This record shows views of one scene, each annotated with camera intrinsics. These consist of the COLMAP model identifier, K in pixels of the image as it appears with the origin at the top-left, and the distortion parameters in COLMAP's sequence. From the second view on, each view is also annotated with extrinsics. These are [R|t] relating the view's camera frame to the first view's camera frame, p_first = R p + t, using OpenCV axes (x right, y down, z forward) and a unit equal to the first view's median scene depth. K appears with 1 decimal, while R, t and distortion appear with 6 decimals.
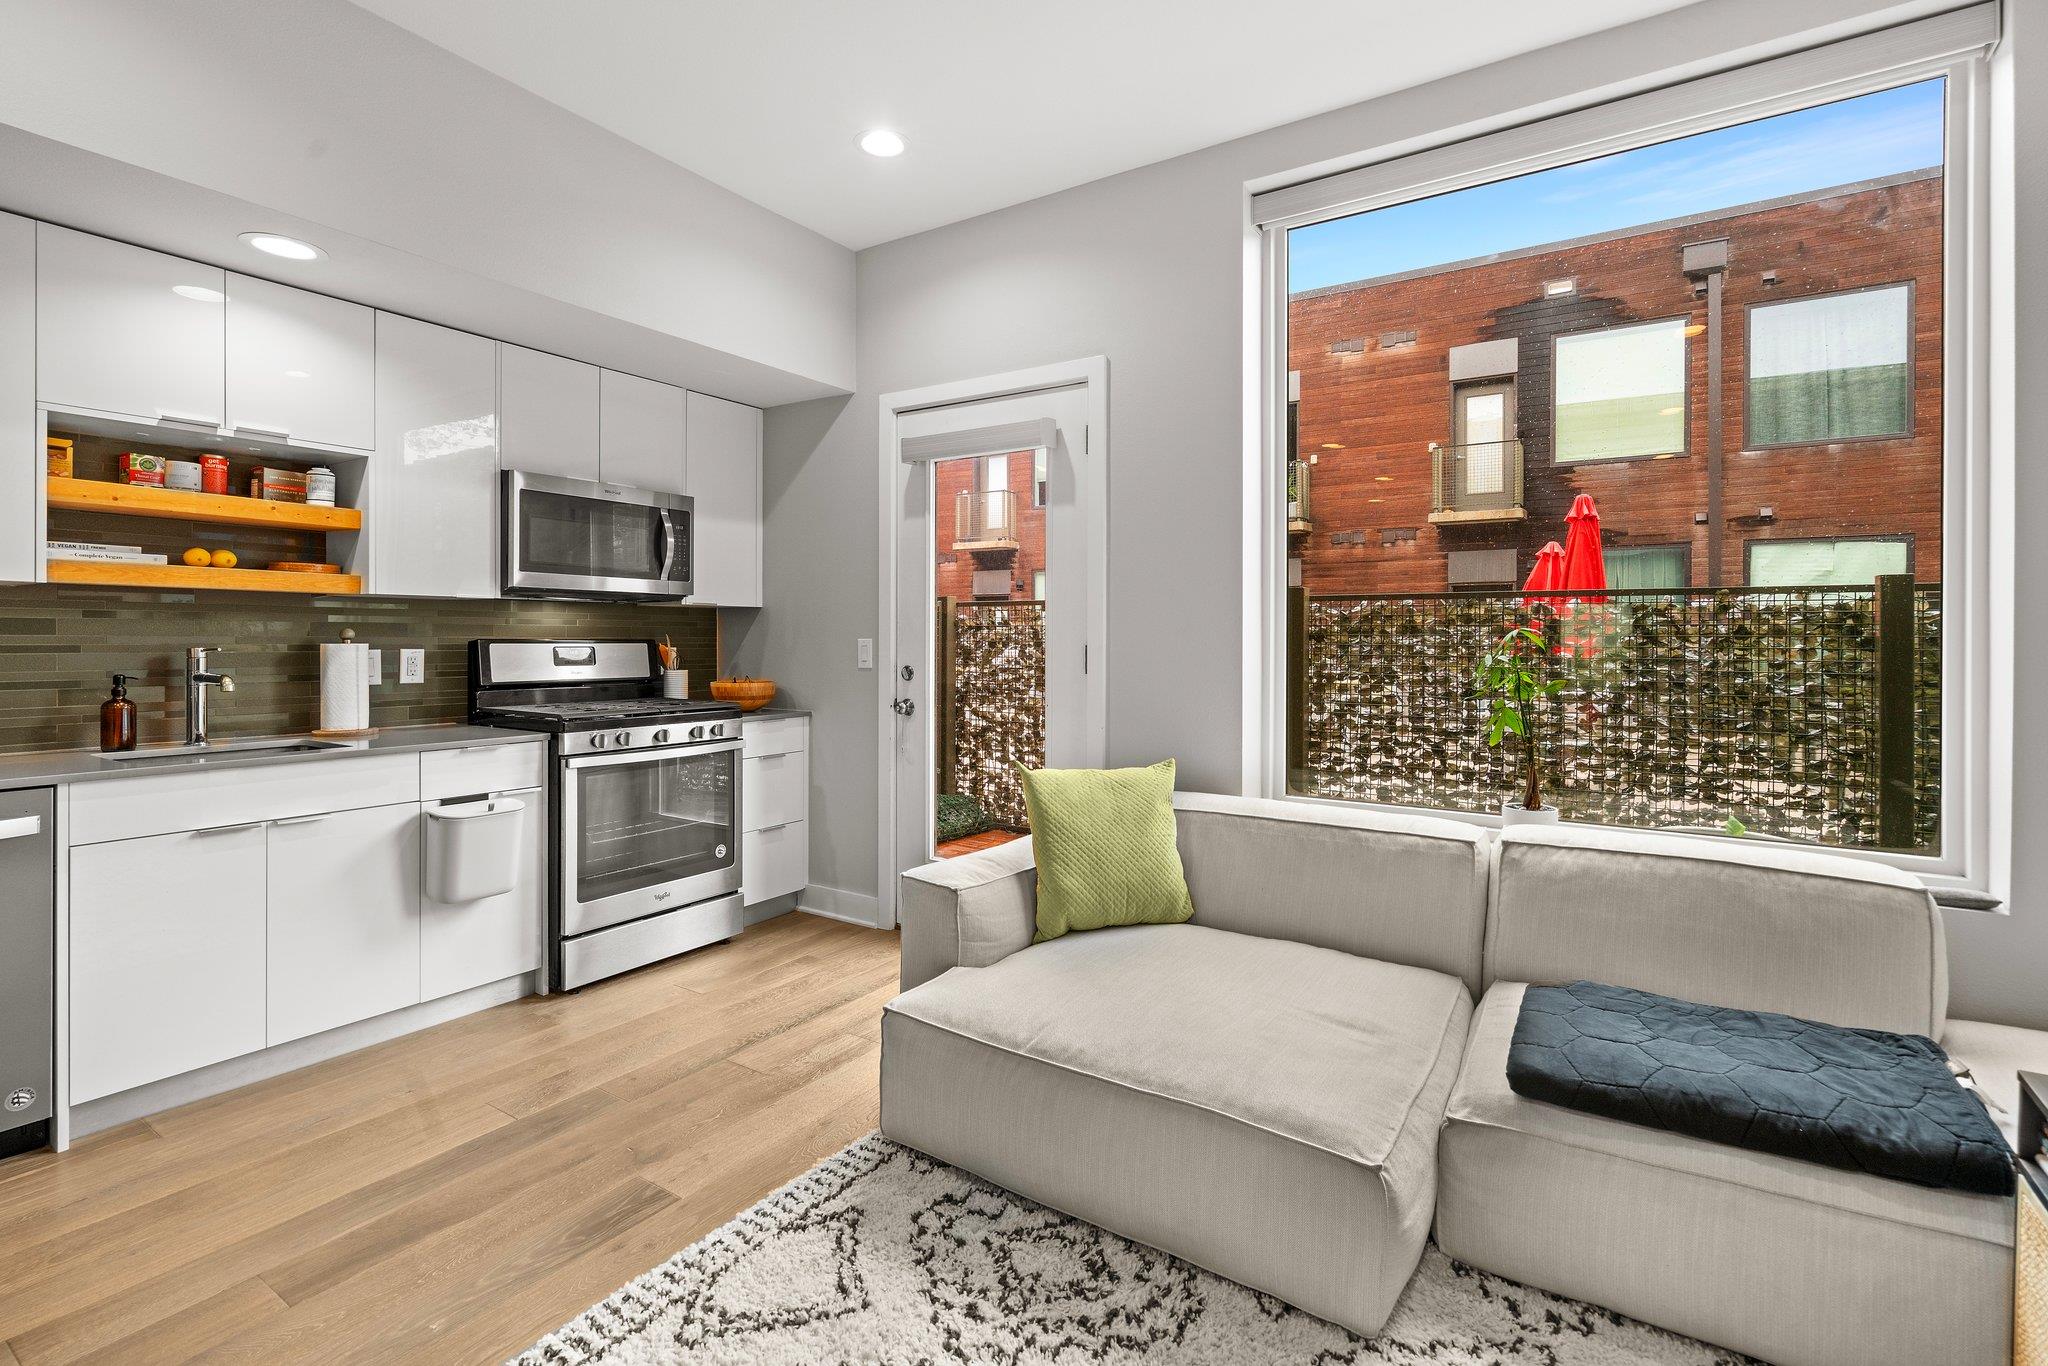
lens RADIAL K [[939.7, 0, 1024.4], [0, 939.7, 637.0], [0, 0, 1]] dist [-0.004051, -0.000201]
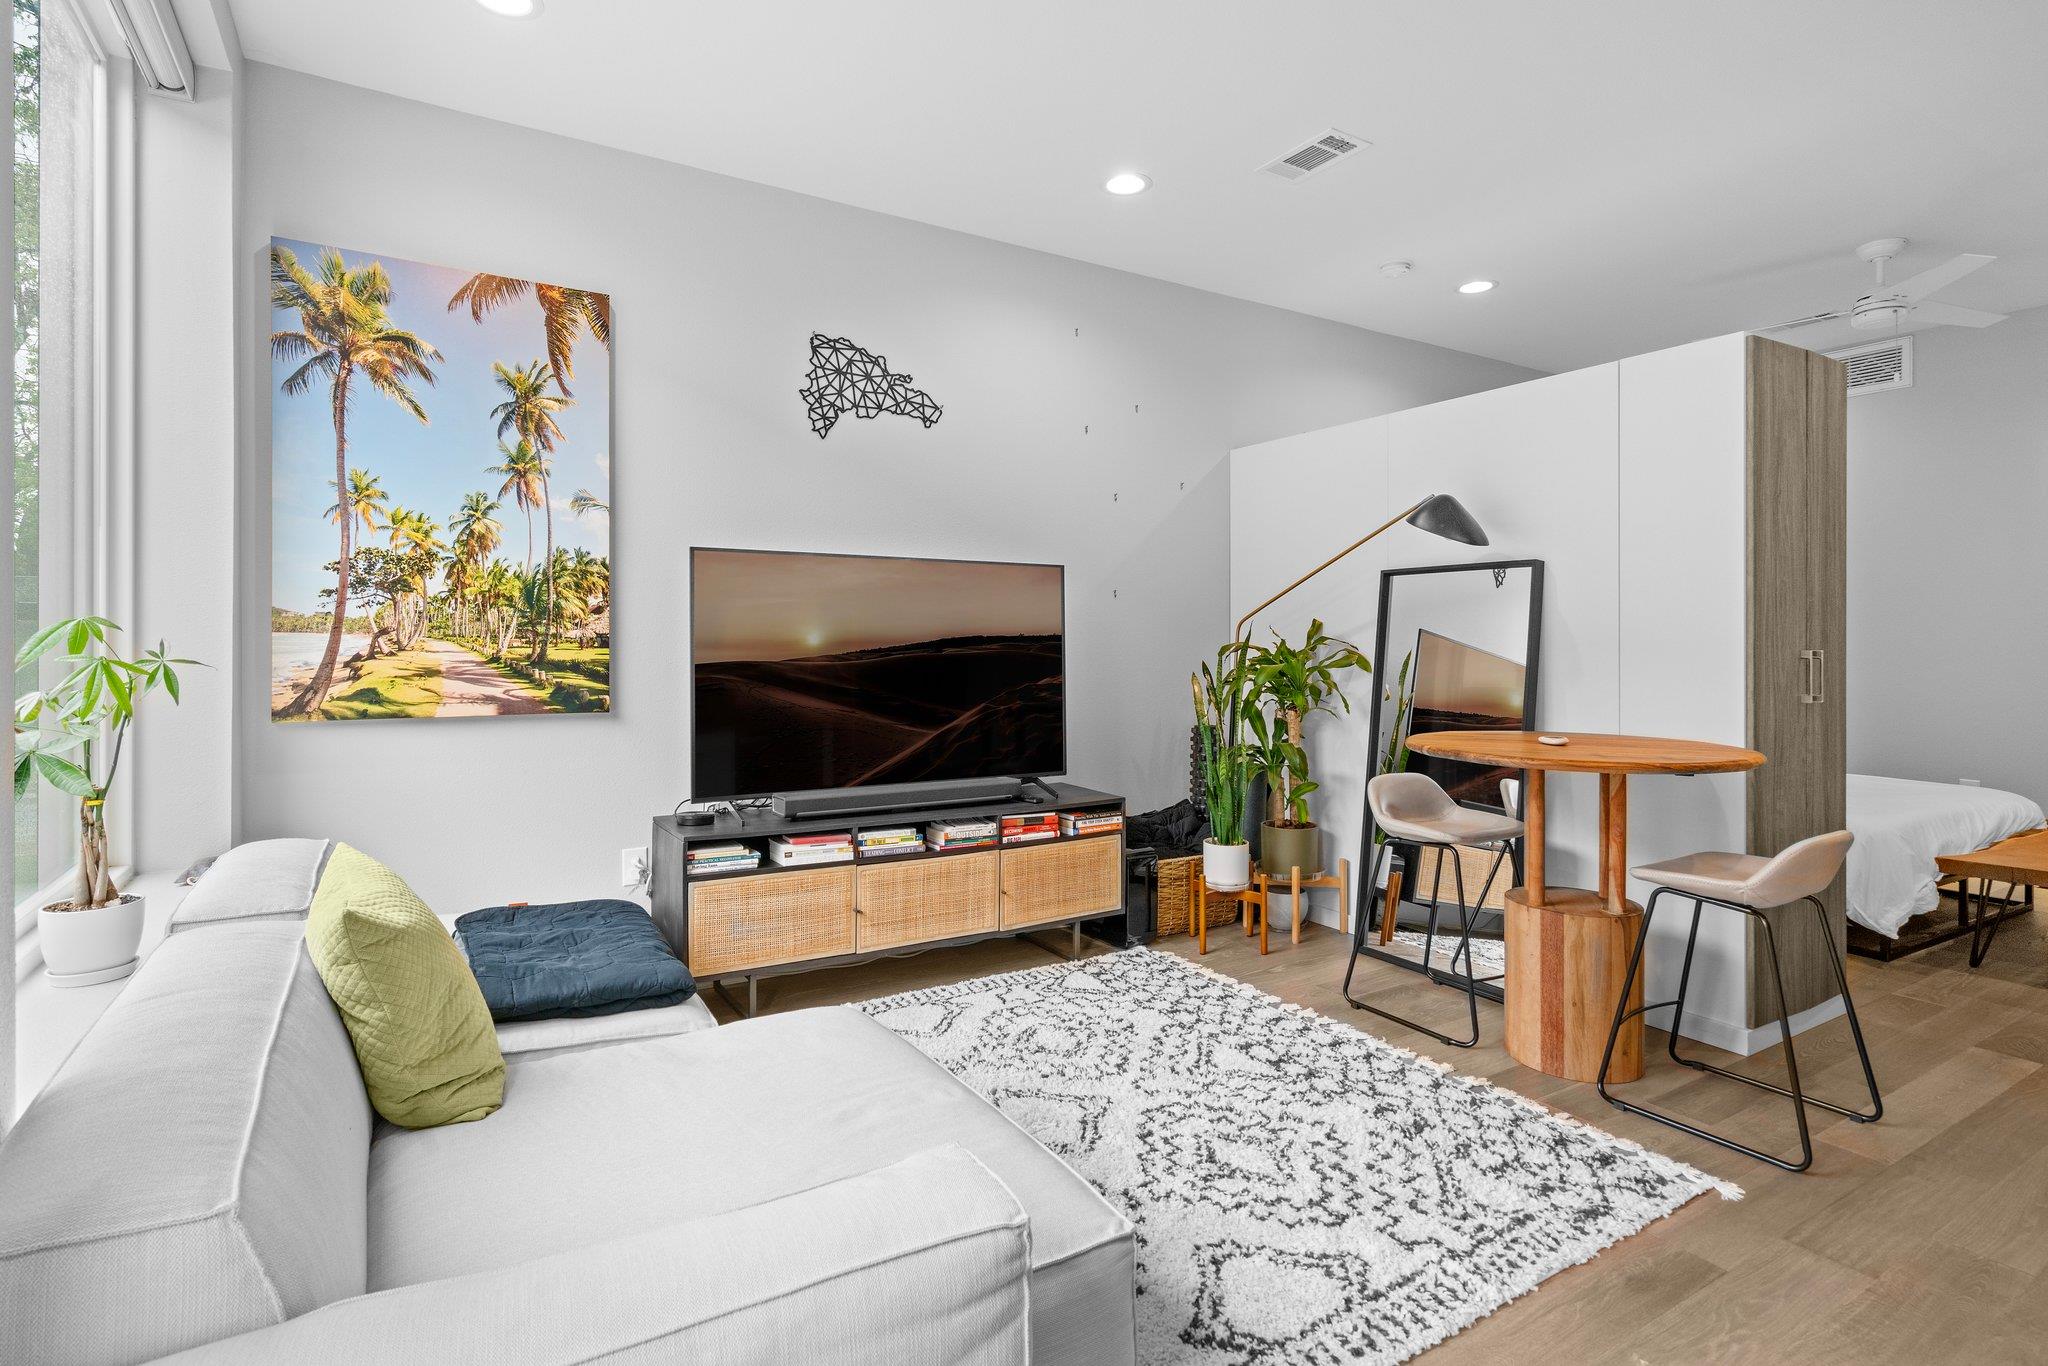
lens RADIAL K [[1025.3, 0, 1023.1], [0, 1025.3, 643.2], [0, 0, 1]] dist [0.005624, 0.000767]
pose [[-0.904503, -0.007312, 0.426406, -0.250168], [-0.008673, 0.999962, -0.001249, 0.004383], [-0.426380, -0.004828, -0.904531, 1.105527]]
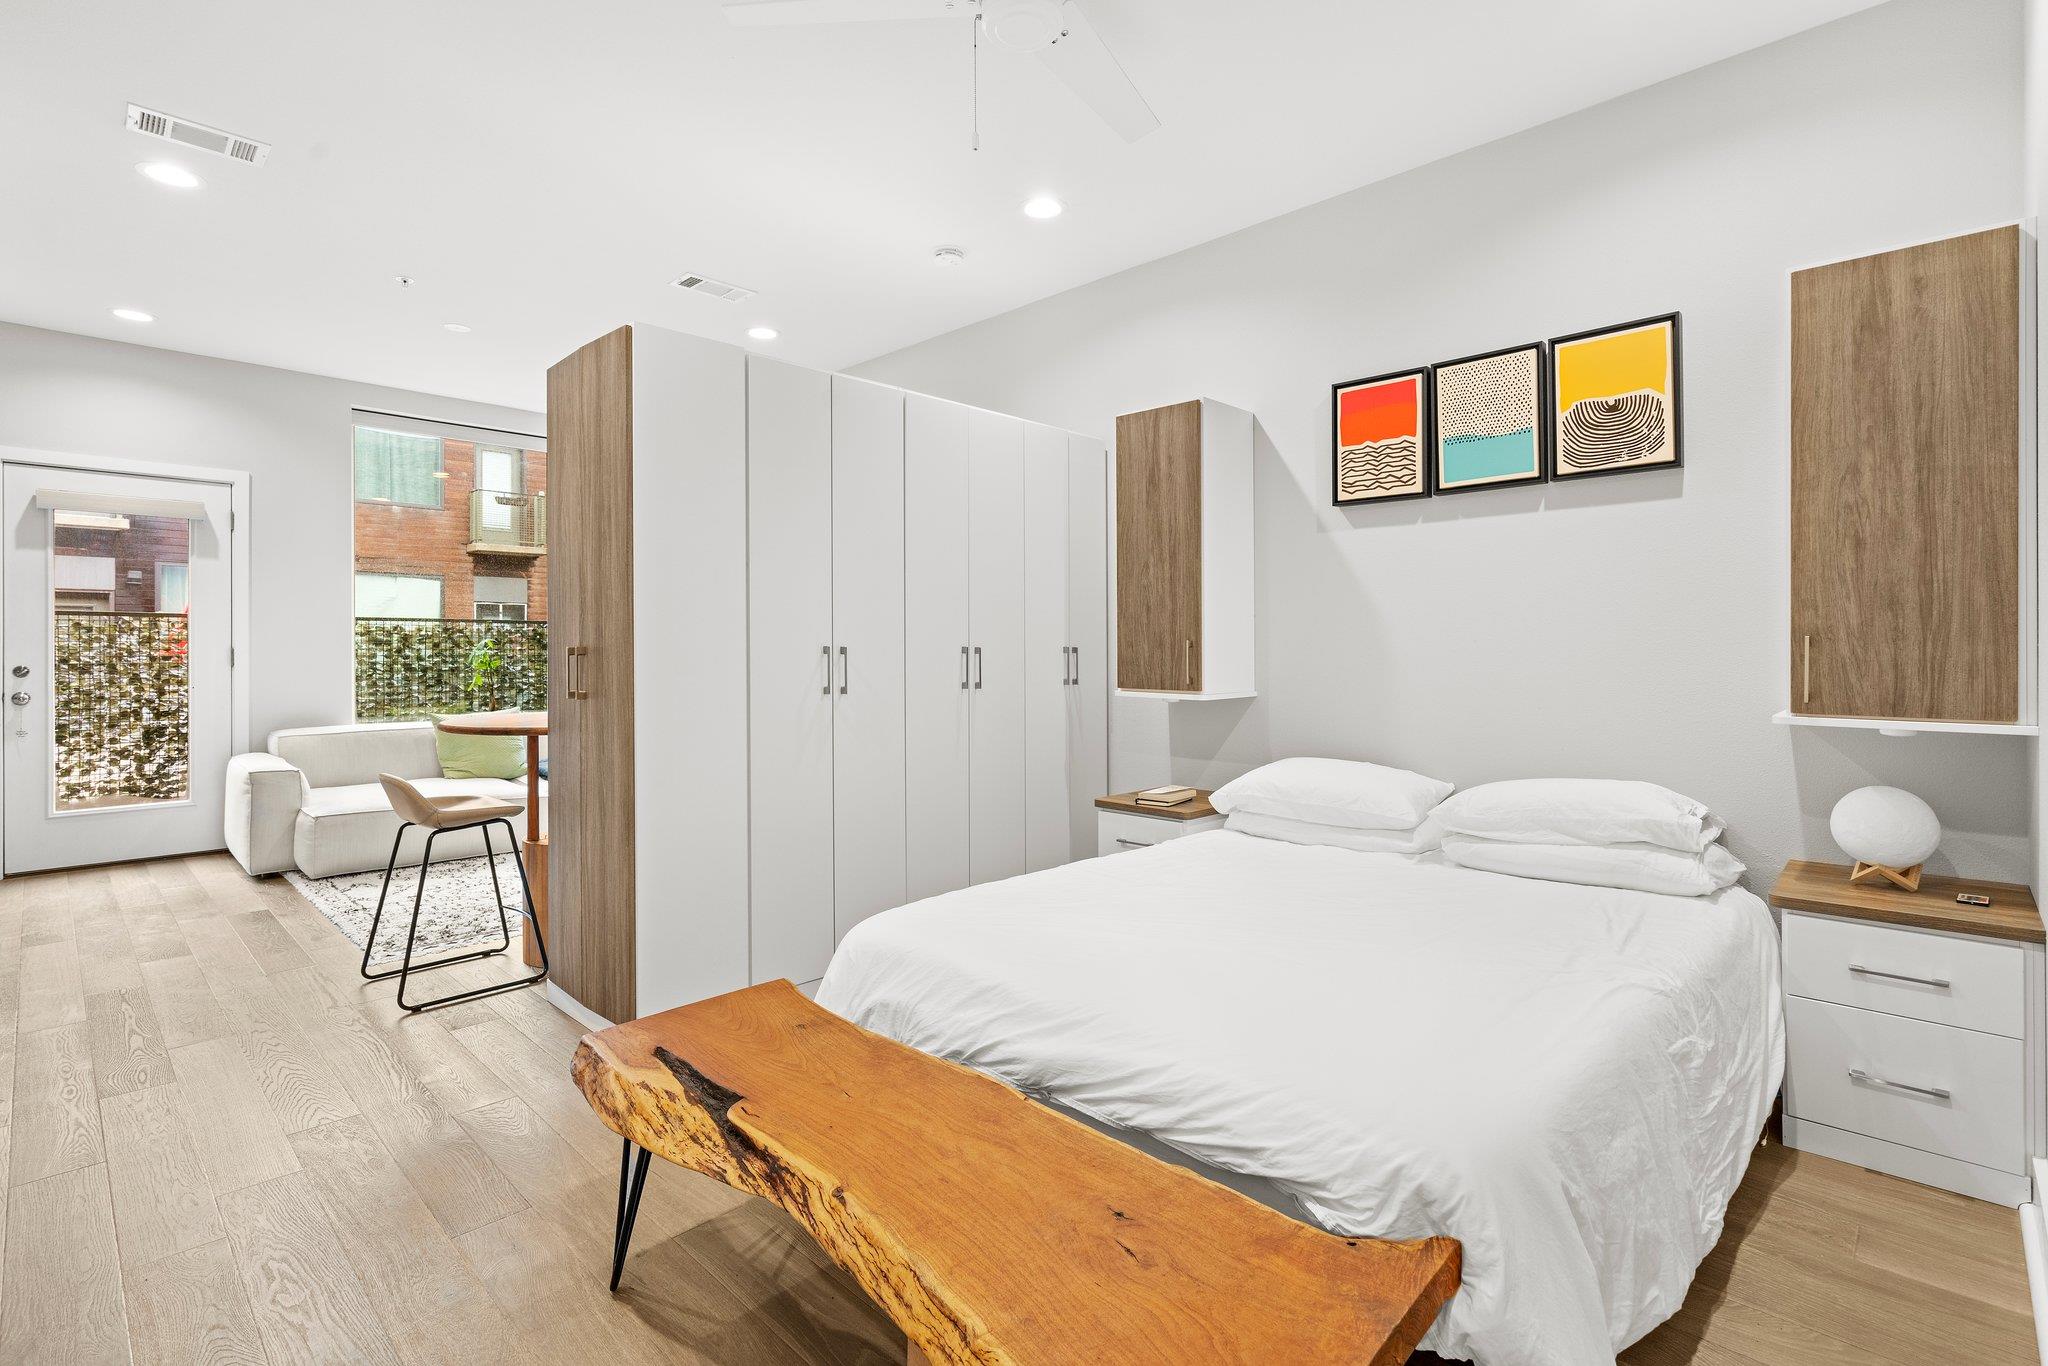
lens RADIAL K [[950.3, 0, 1023.2], [0, 950.3, 649.6], [0, 0, 1]] dist [0.000049, 0.001728]
pose [[0.185804, -0.005213, 0.982573, -1.281002], [0.002870, 0.999985, 0.004763, 0.007277], [-0.982583, 0.001935, 0.185816, -0.634228]]
